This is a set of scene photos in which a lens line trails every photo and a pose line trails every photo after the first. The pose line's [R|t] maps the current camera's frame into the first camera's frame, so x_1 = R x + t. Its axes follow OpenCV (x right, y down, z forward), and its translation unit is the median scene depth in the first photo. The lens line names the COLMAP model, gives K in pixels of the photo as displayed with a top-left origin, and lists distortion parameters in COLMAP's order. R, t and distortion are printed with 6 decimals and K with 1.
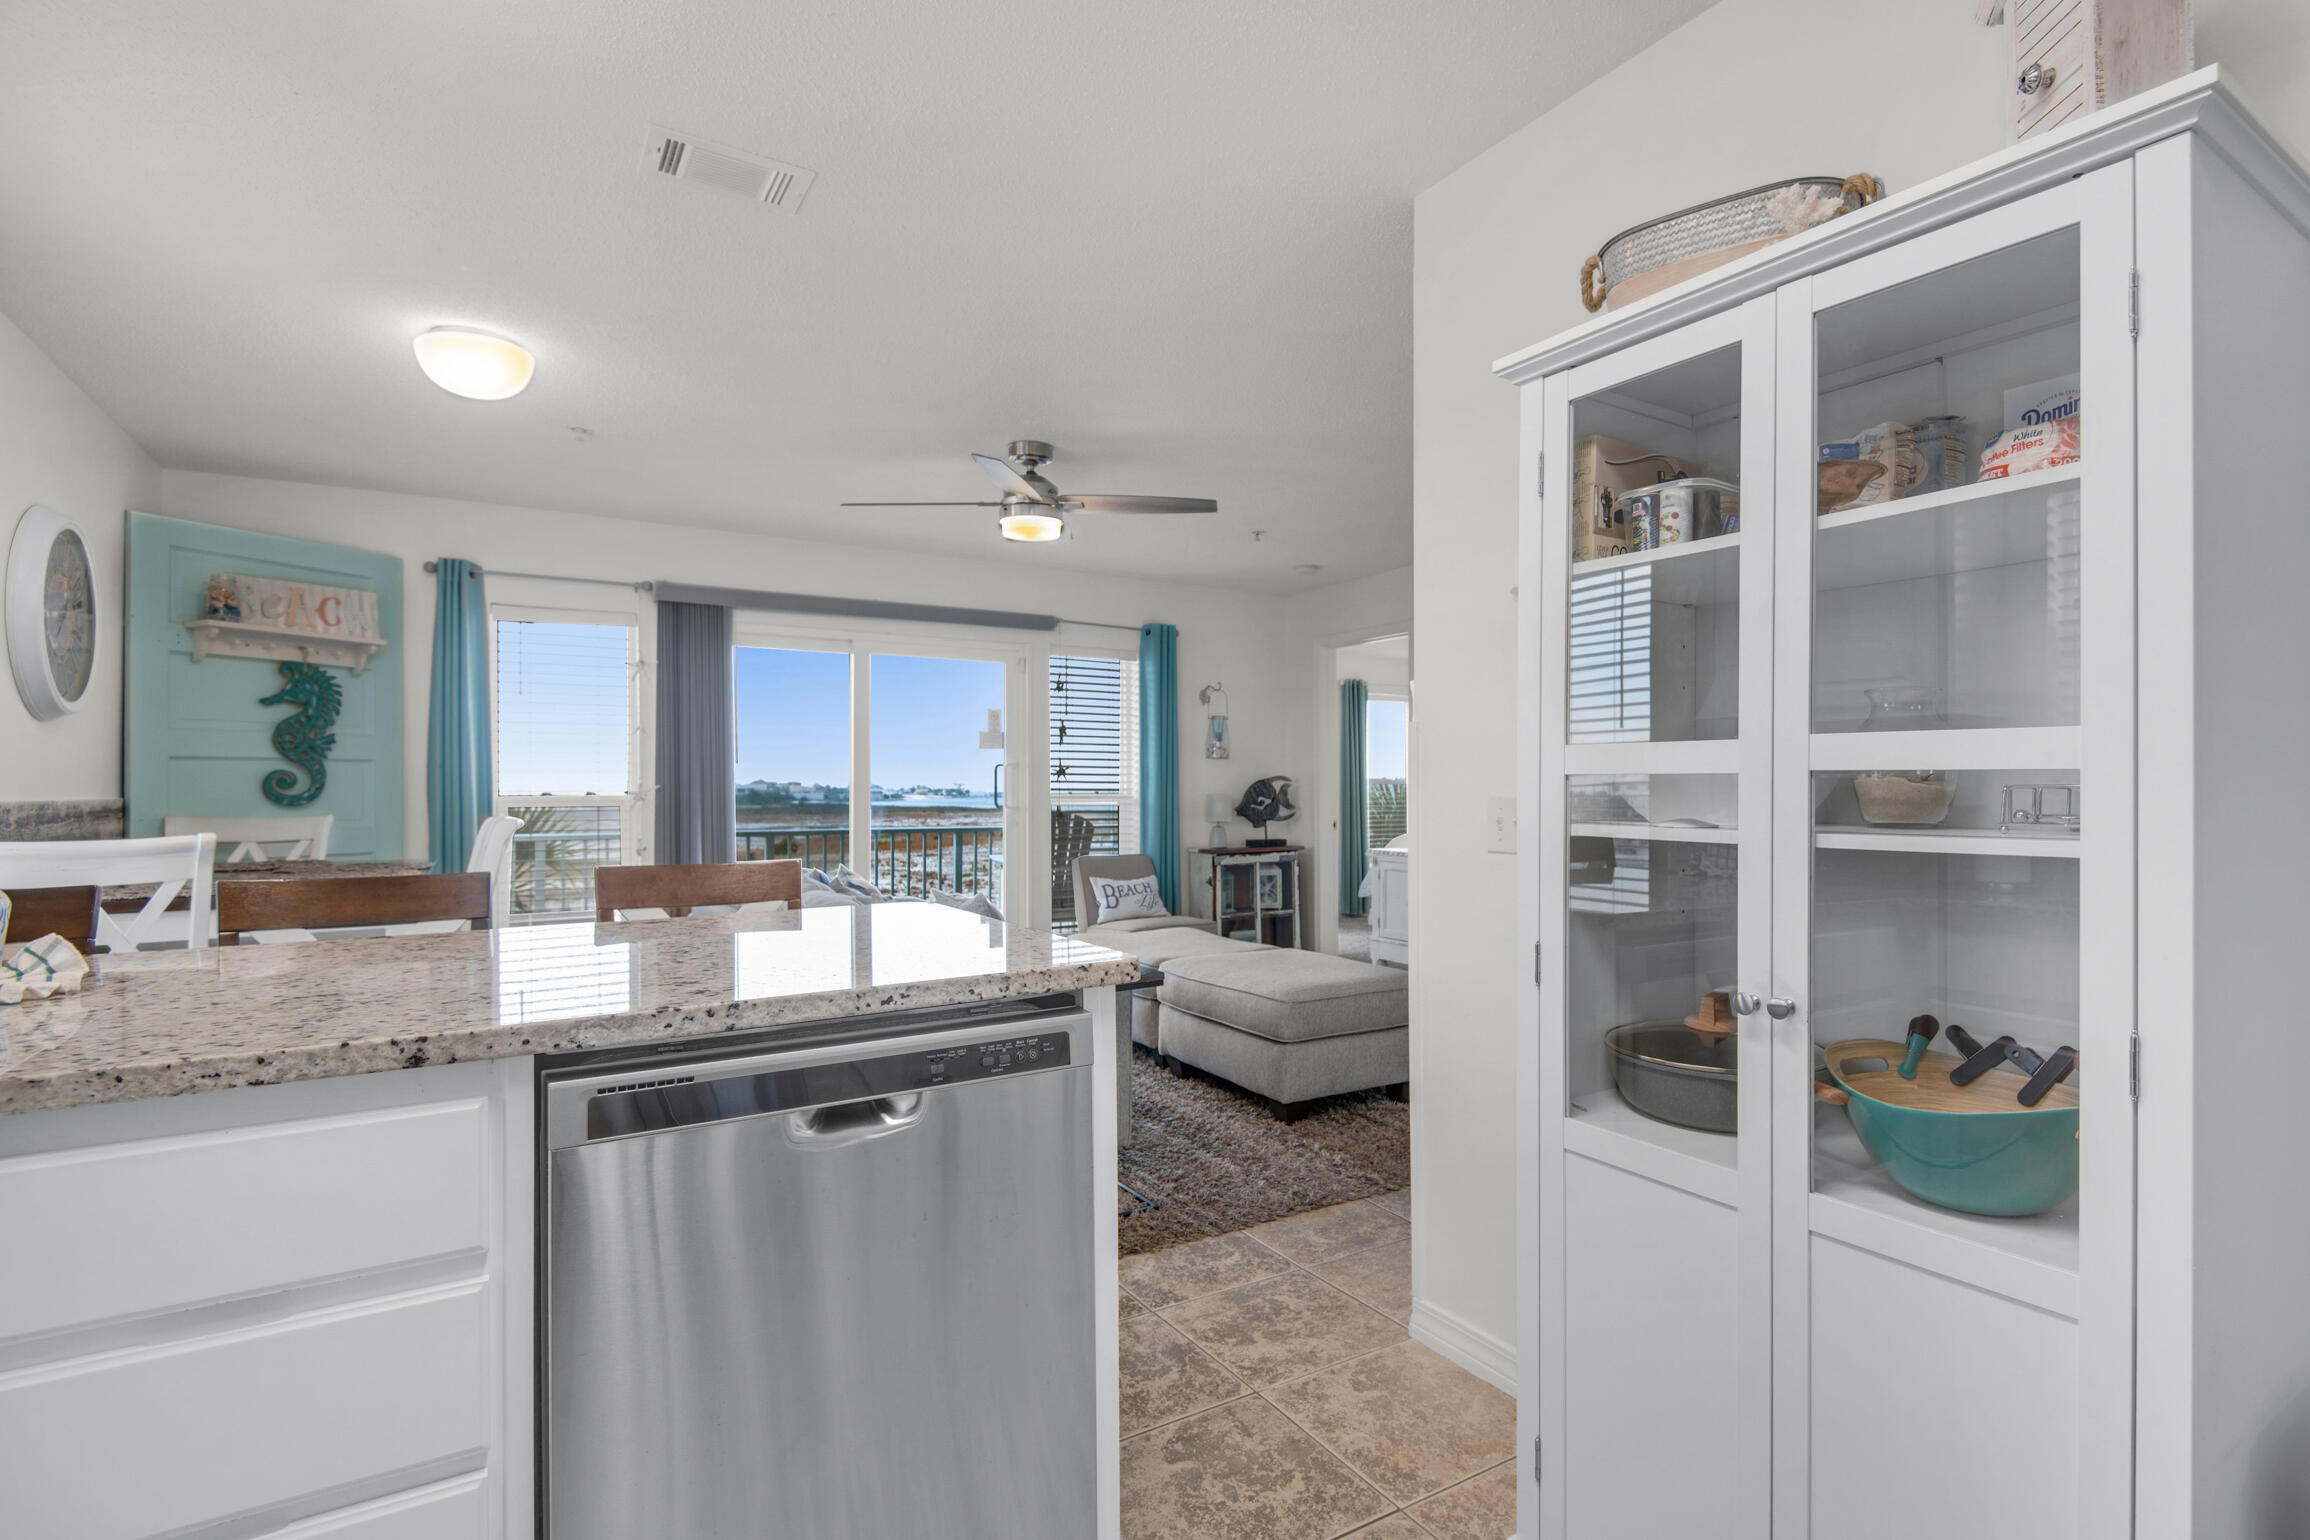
lens RADIAL K [[1121.9, 0, 1240.0], [0, 1121.9, 782.9], [0, 0, 1]] dist [0.006332, -0.005684]
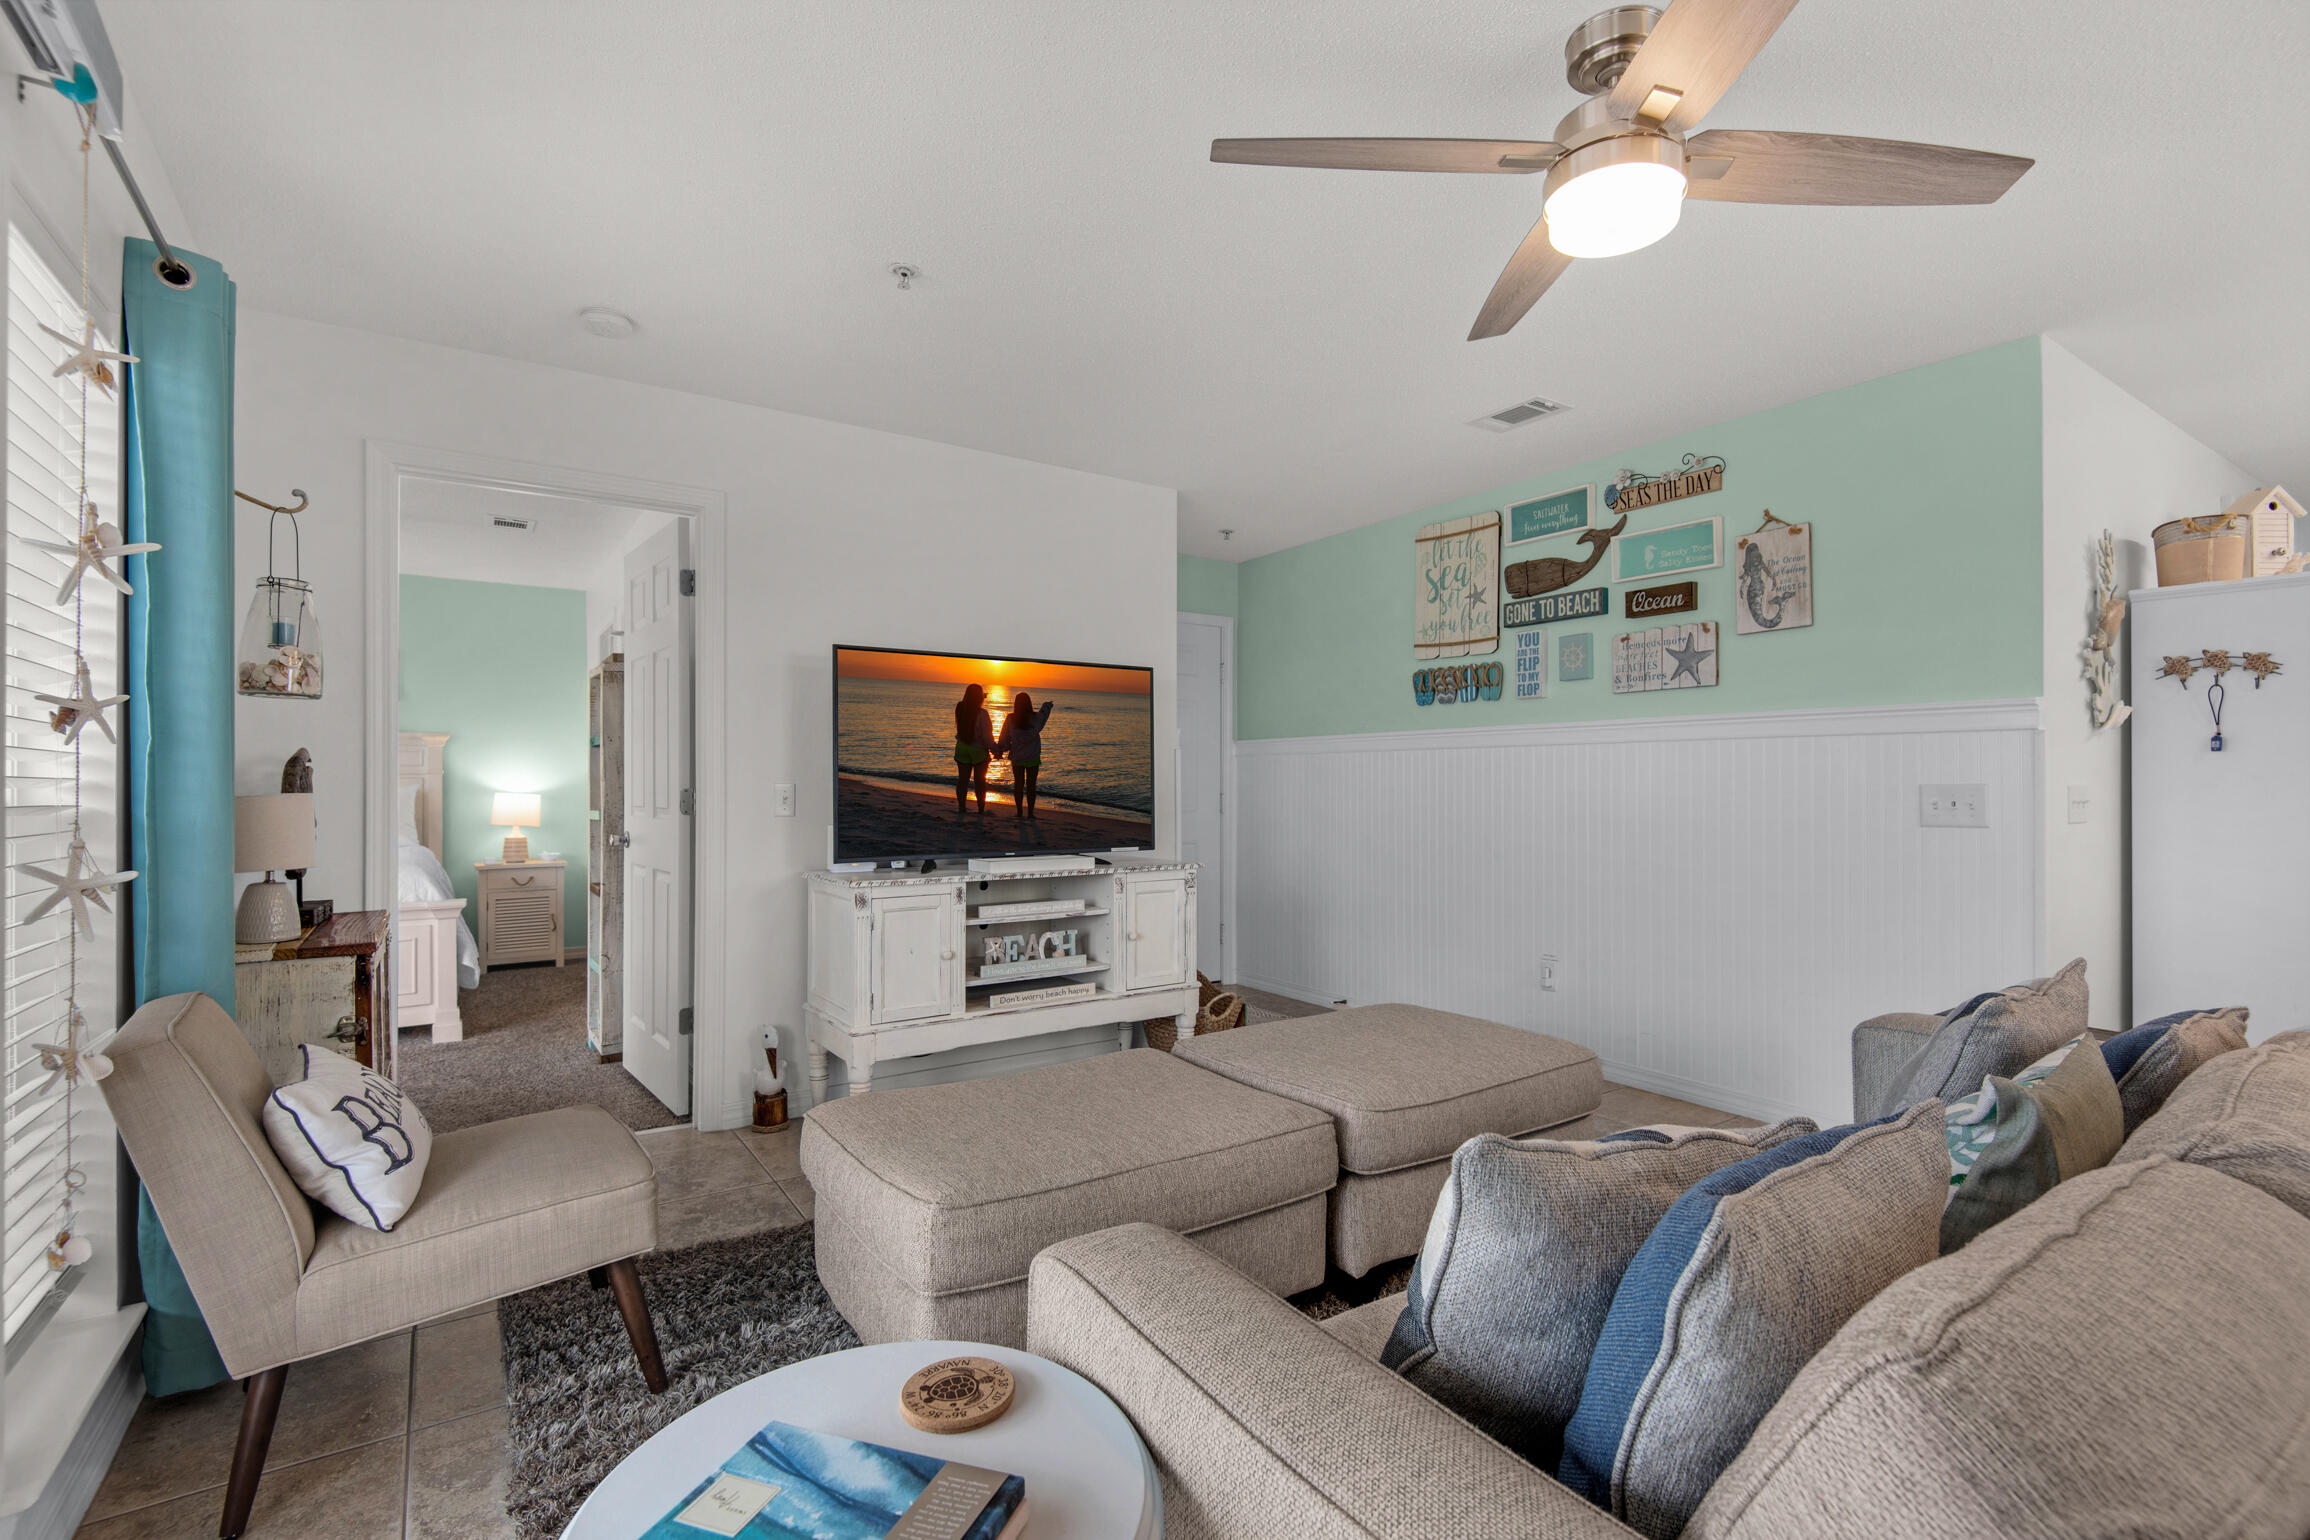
lens RADIAL K [[1062.1, 0, 1166.9], [0, 1062.1, 780.0], [0, 0, 1]] dist [0.021622, -0.017102]
pose [[-0.023912, 0.000153, 0.999714, -0.572922], [-0.006835, 0.999977, -0.000316, 0.005804], [-0.999691, -0.006841, -0.023911, 1.099513]]
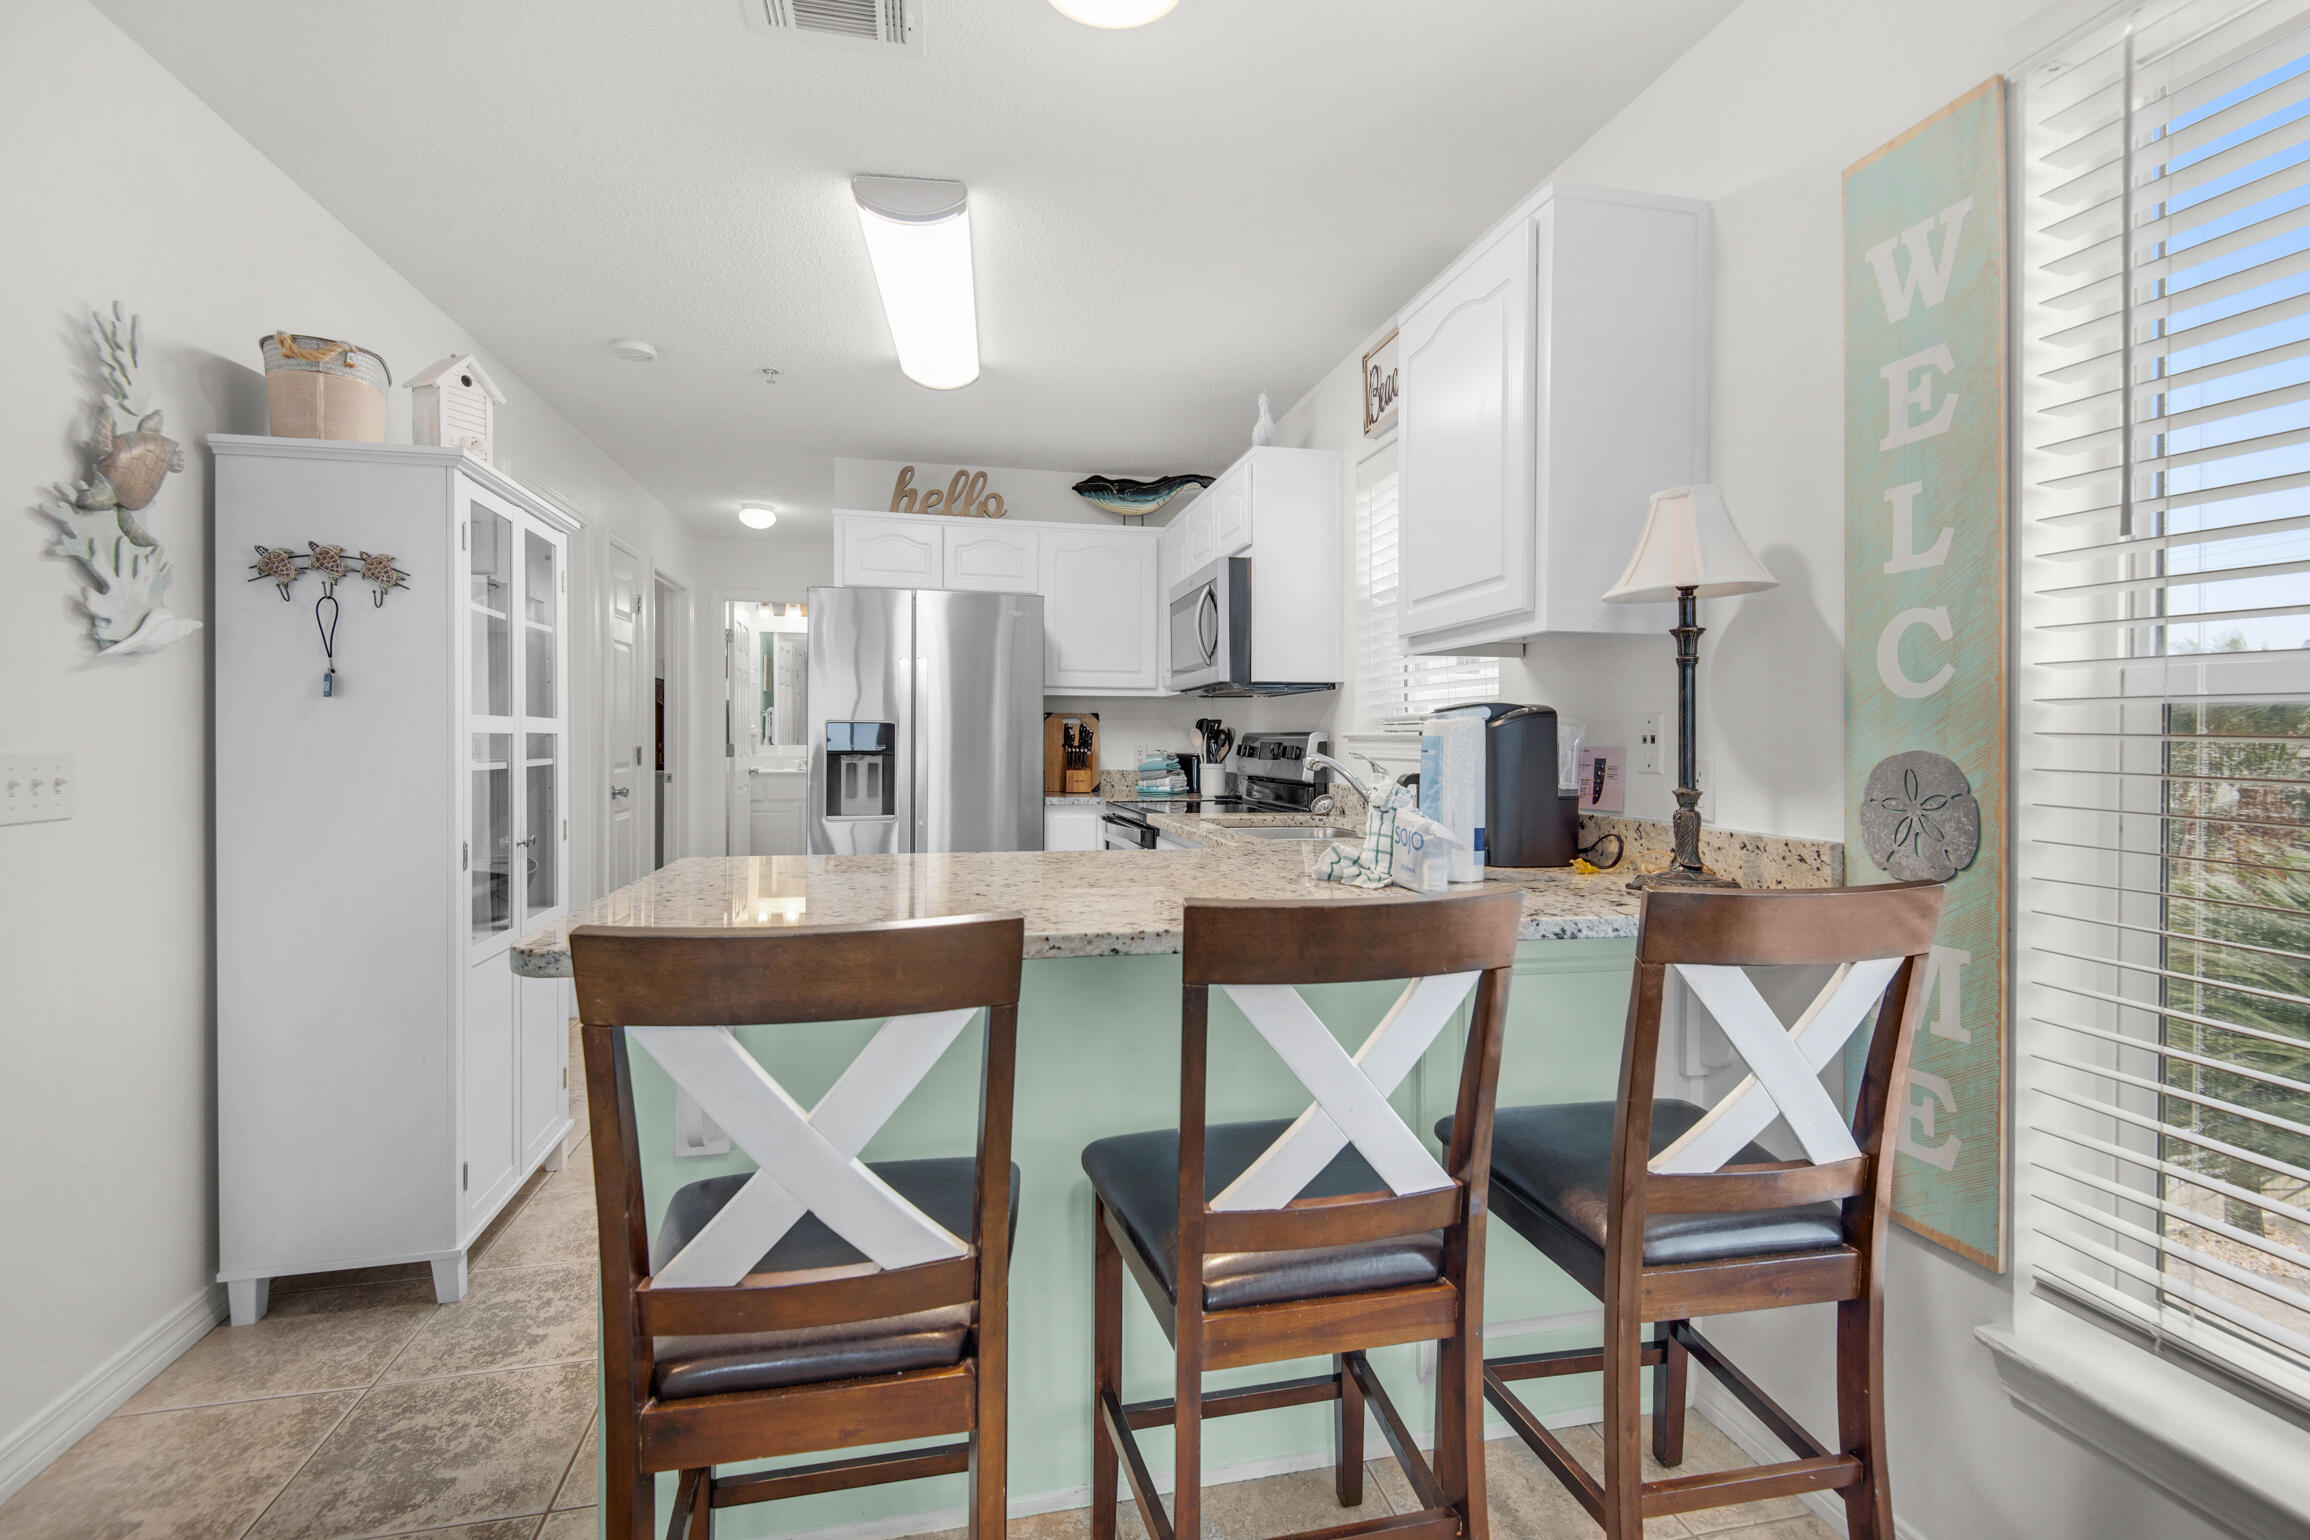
lens RADIAL K [[1062.1, 0, 1163.6], [0, 1062.1, 746.7], [0, 0, 1]] dist [0.021622, -0.017102]
pose [[-0.933361, -0.003998, 0.358916, -0.392020], [-0.001766, 0.999977, 0.006545, -0.000112], [-0.358934, 0.005475, -0.933347, 0.687956]]
